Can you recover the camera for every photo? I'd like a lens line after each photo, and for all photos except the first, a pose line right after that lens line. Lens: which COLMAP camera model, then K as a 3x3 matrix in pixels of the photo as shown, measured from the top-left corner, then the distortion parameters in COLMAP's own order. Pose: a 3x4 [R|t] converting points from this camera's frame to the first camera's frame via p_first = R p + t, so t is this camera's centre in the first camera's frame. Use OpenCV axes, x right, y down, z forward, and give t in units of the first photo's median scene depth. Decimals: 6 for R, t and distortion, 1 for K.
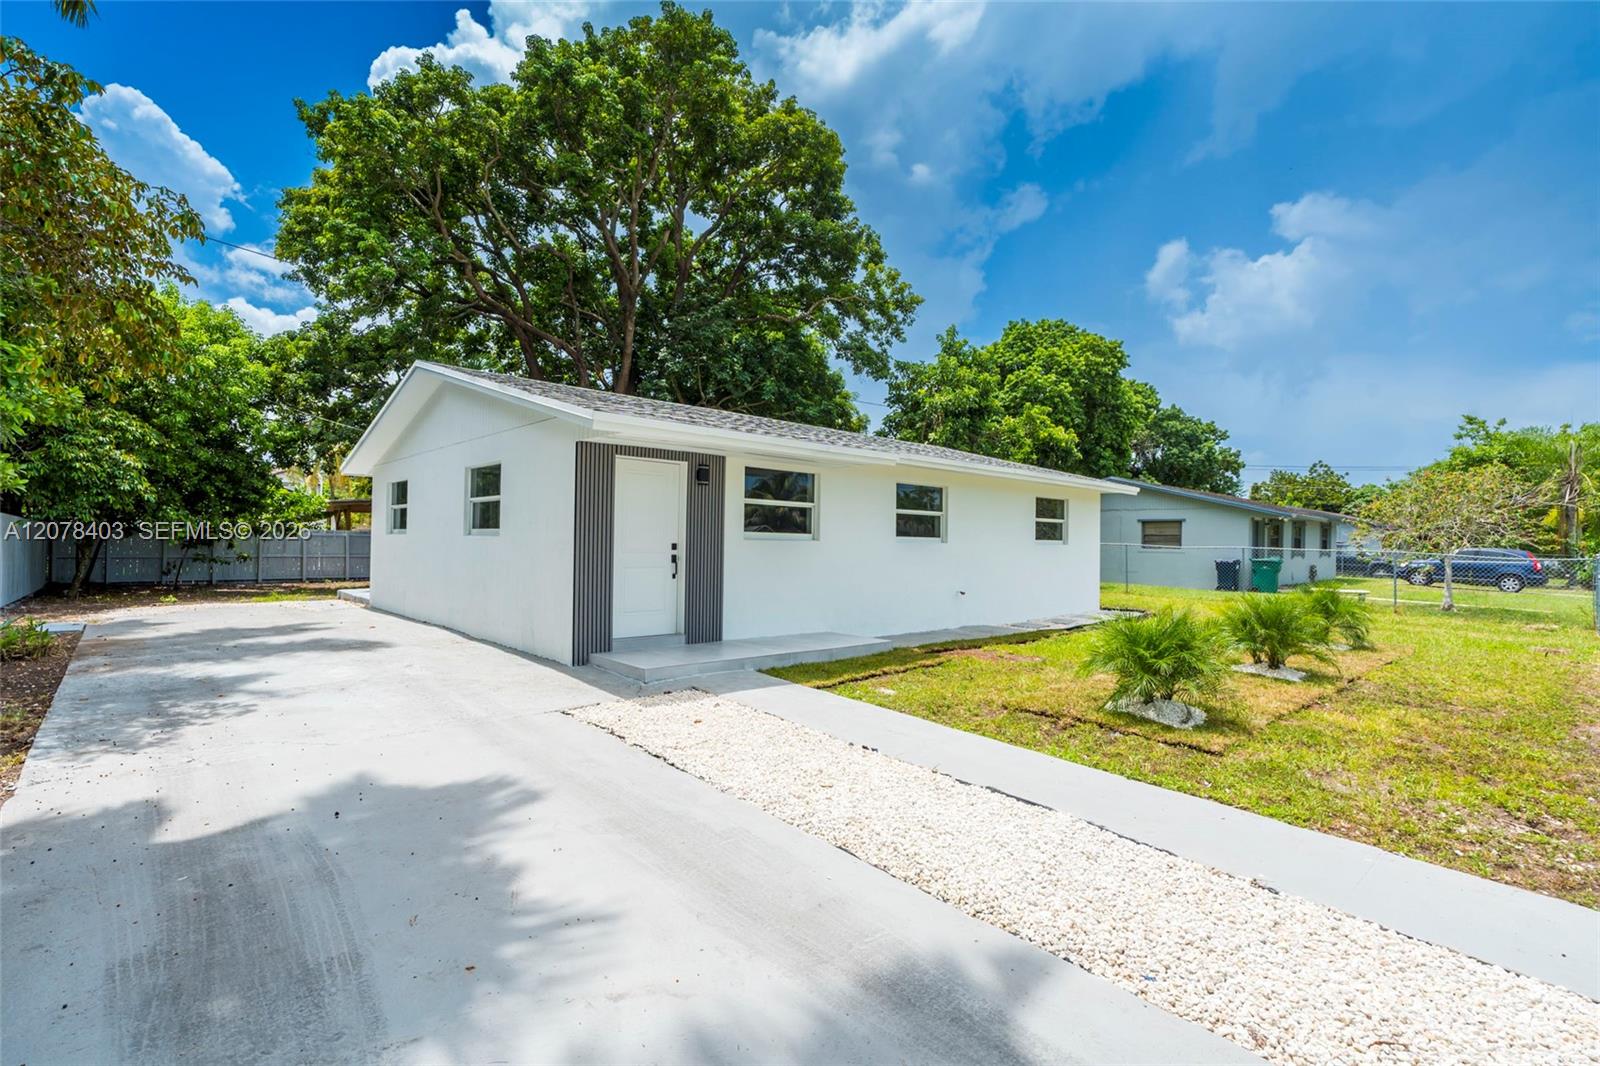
lens RADIAL K [[755.6, 0, 822.7], [0, 755.6, 530.1], [0, 0, 1]] dist [-0.041324, 0.000054]
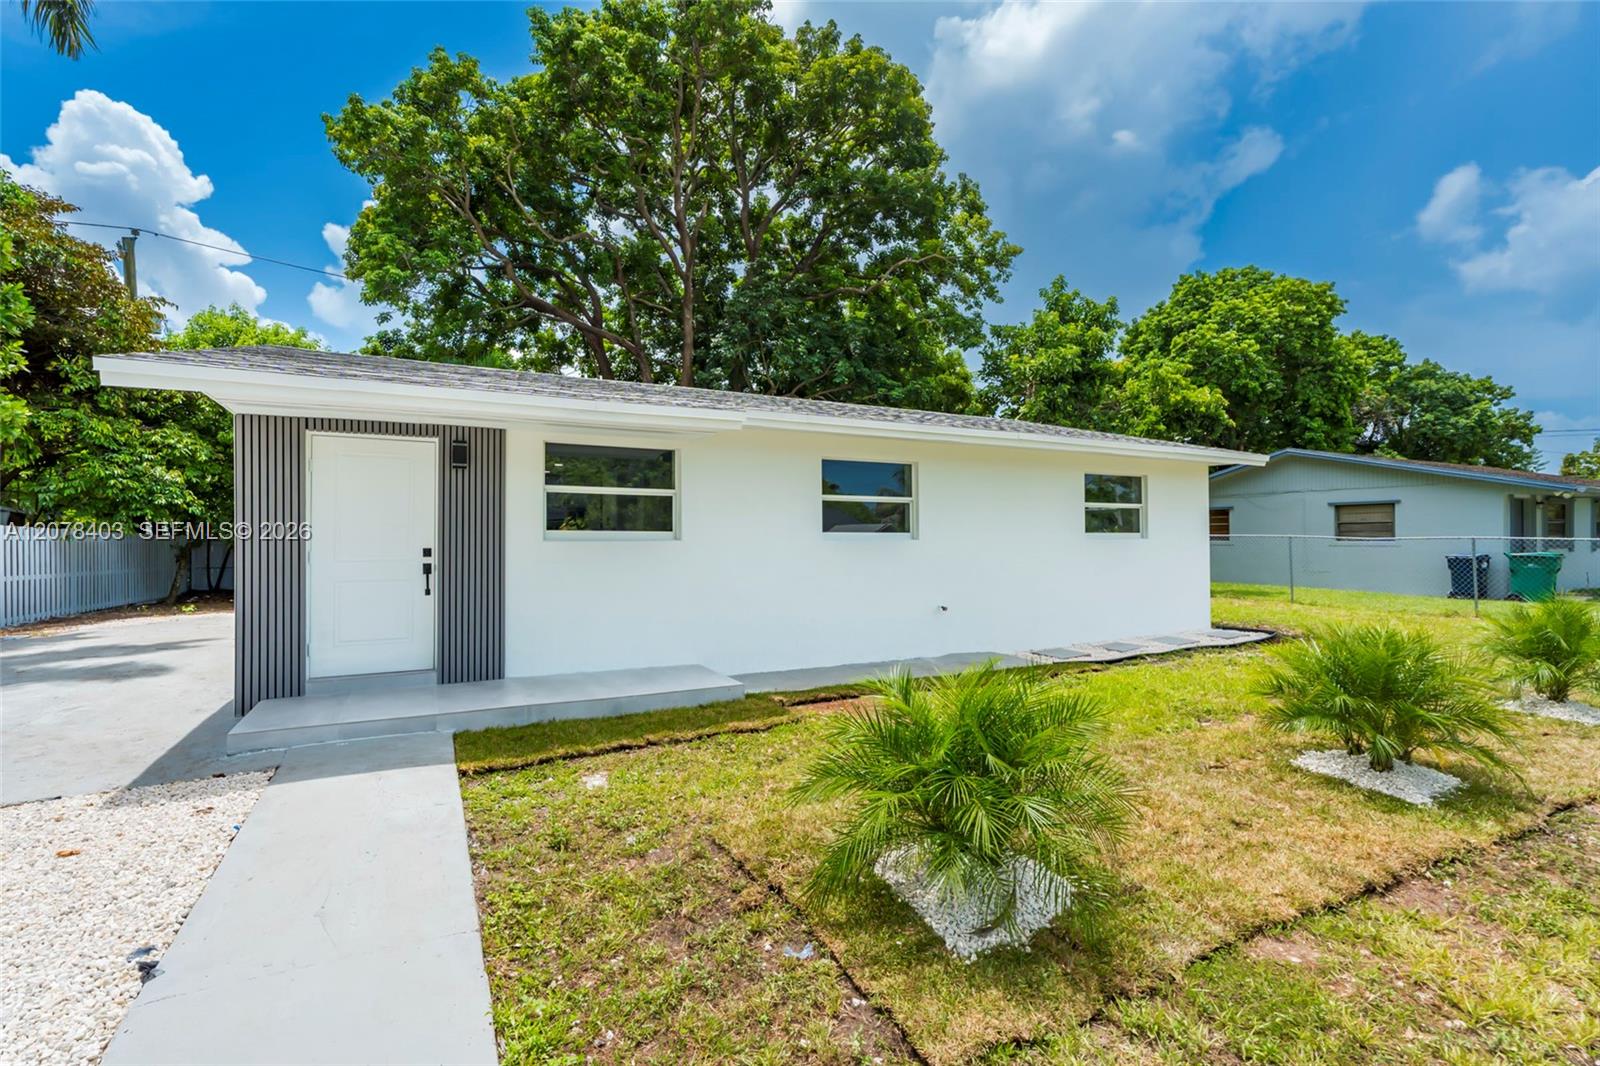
lens RADIAL K [[750.0, 0, 814.1], [0, 750.0, 527.8], [0, 0, 1]] dist [-0.019921, 0.006347]
pose [[0.958985, -0.023849, -0.282453, 0.142699], [0.022659, 0.999715, -0.007480, 0.004762], [0.282551, 0.000773, 0.959252, 0.140216]]
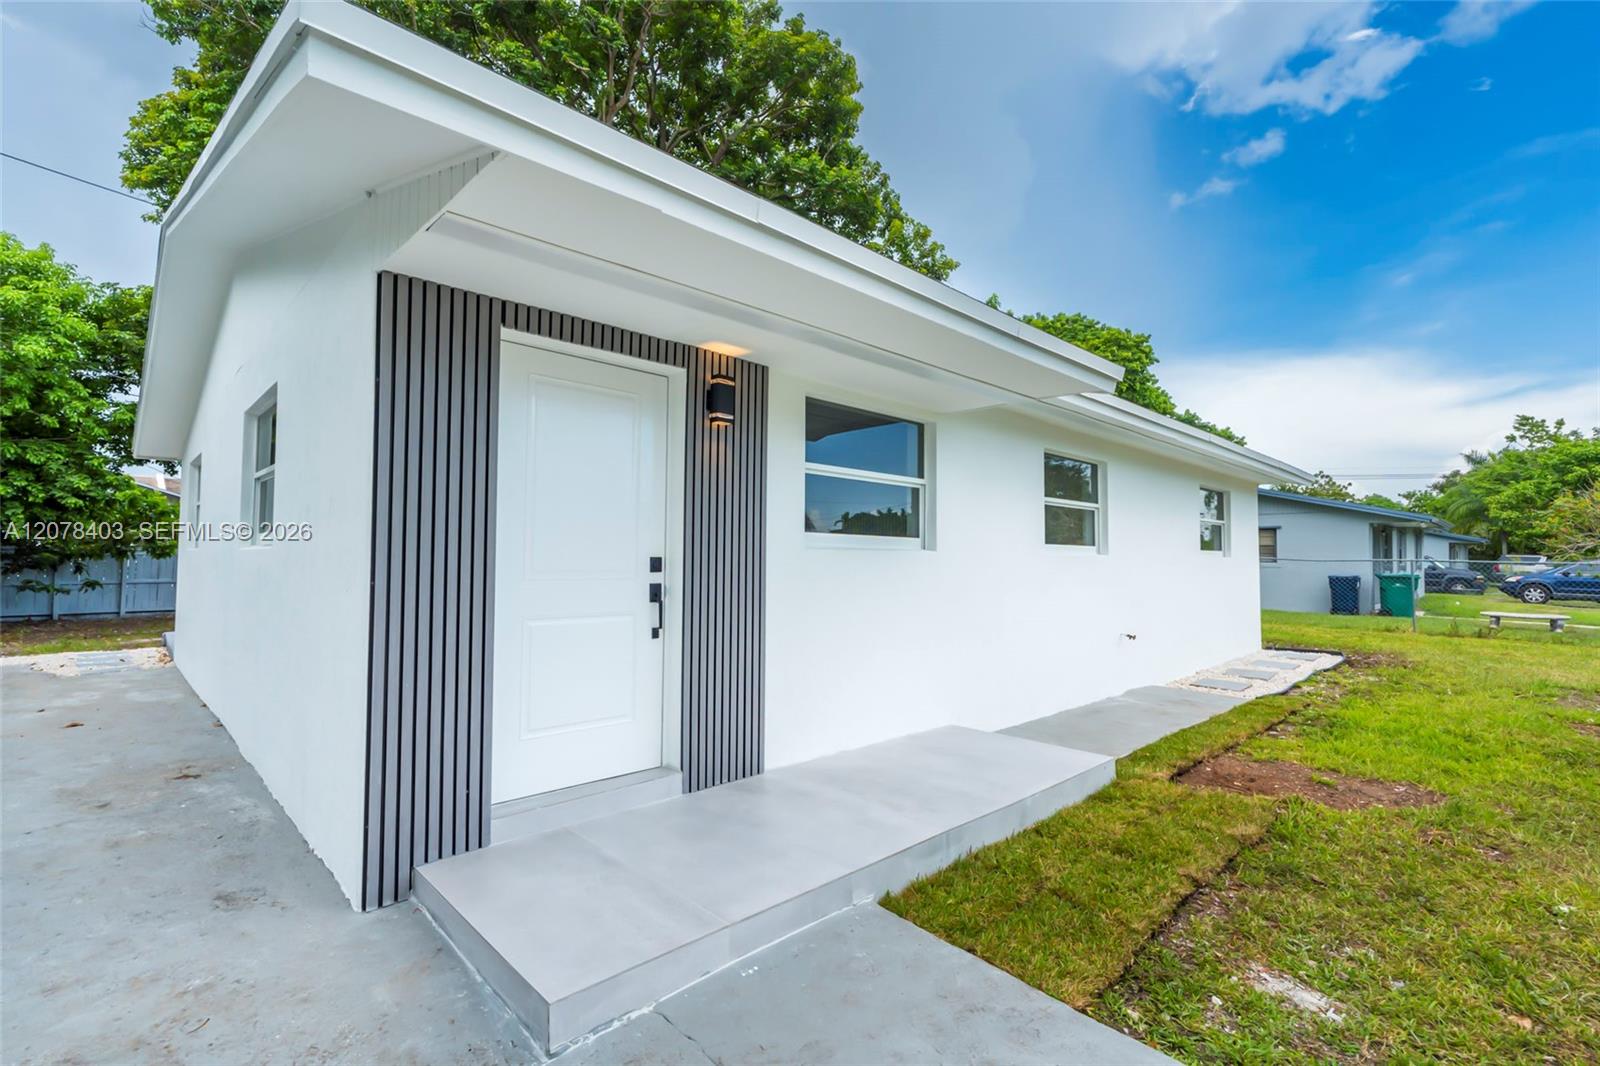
lens RADIAL K [[732.9, 0, 804.6], [0, 732.9, 527.1], [0, 0, 1]] dist [-0.018252, 0.001803]
pose [[0.999954, -0.008648, 0.004146, -0.041590], [0.008768, 0.999520, -0.029725, 0.005011], [-0.003887, 0.029760, 0.999550, 0.213072]]
